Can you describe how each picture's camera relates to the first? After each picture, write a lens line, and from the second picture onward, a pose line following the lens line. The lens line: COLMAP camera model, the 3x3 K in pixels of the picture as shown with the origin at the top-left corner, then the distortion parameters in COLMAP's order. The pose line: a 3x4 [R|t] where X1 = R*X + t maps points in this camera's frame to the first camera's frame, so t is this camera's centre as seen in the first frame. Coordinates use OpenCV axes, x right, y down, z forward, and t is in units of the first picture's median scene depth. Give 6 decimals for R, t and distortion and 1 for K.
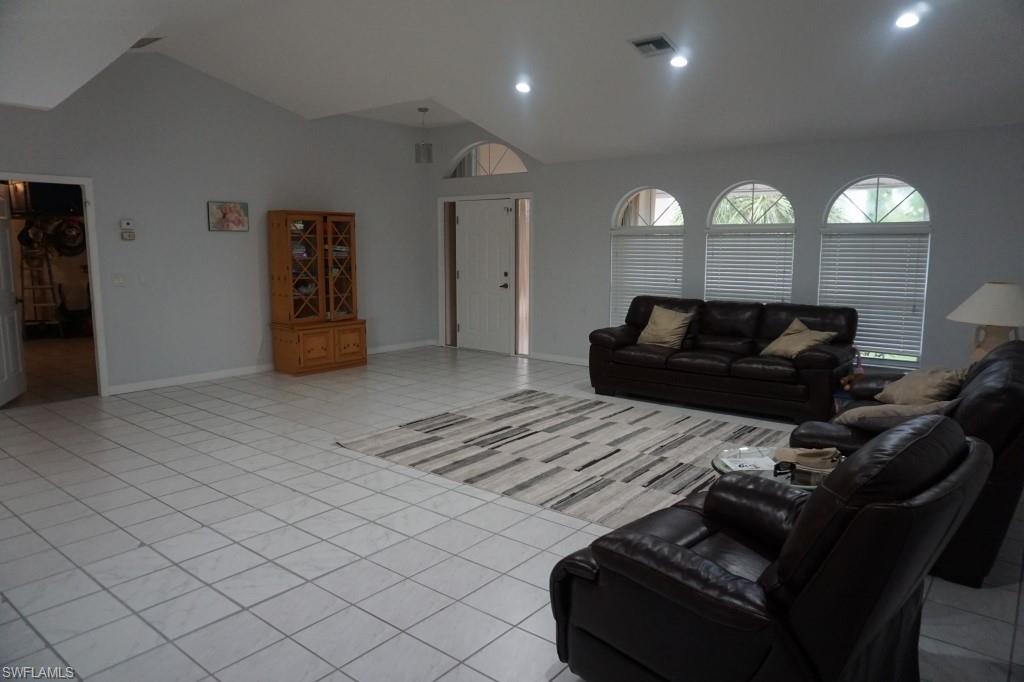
lens RADIAL K [[676.7, 0, 506.1], [0, 676.7, 337.2], [0, 0, 1]] dist [-0.043265, 0.003873]
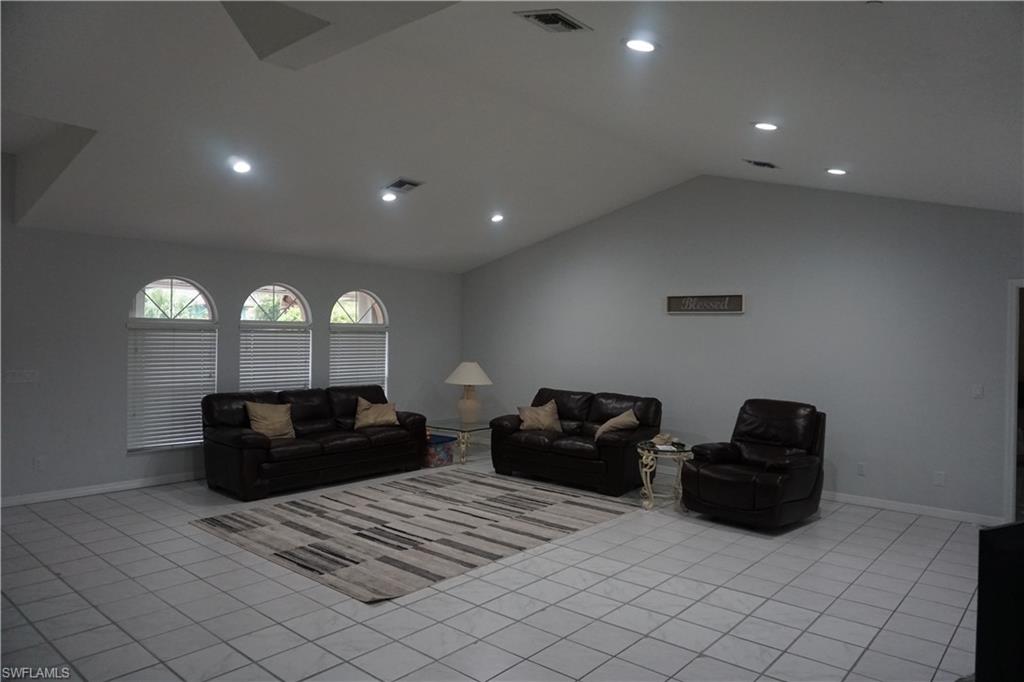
lens RADIAL K [[676.7, 0, 506.4], [0, 676.7, 340.1], [0, 0, 1]] dist [-0.043265, 0.003873]
pose [[0.022147, -0.007092, 0.999730, -1.002455], [0.119788, 0.992790, 0.004389, -0.126191], [-0.992552, 0.119658, 0.022837, 0.784886]]
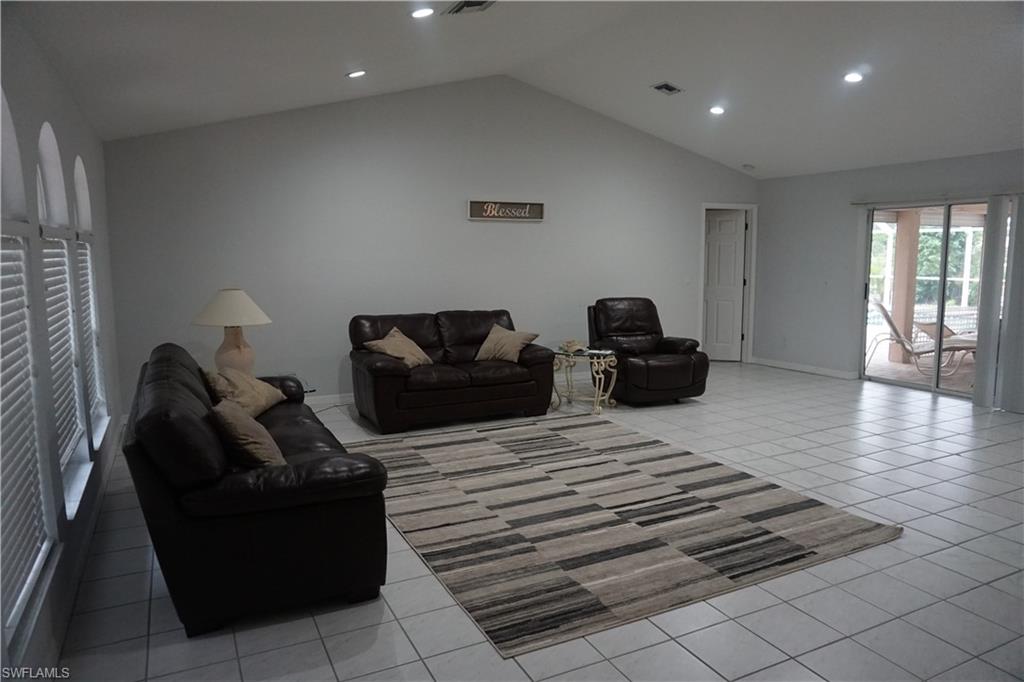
lens RADIAL K [[676.7, 0, 517.1], [0, 676.7, 342.7], [0, 0, 1]] dist [-0.043265, 0.003873]
pose [[-0.917829, -0.047987, 0.394065, -0.147904], [0.058973, 0.965170, 0.254890, -0.238594], [-0.392572, 0.257184, -0.883031, 1.705756]]
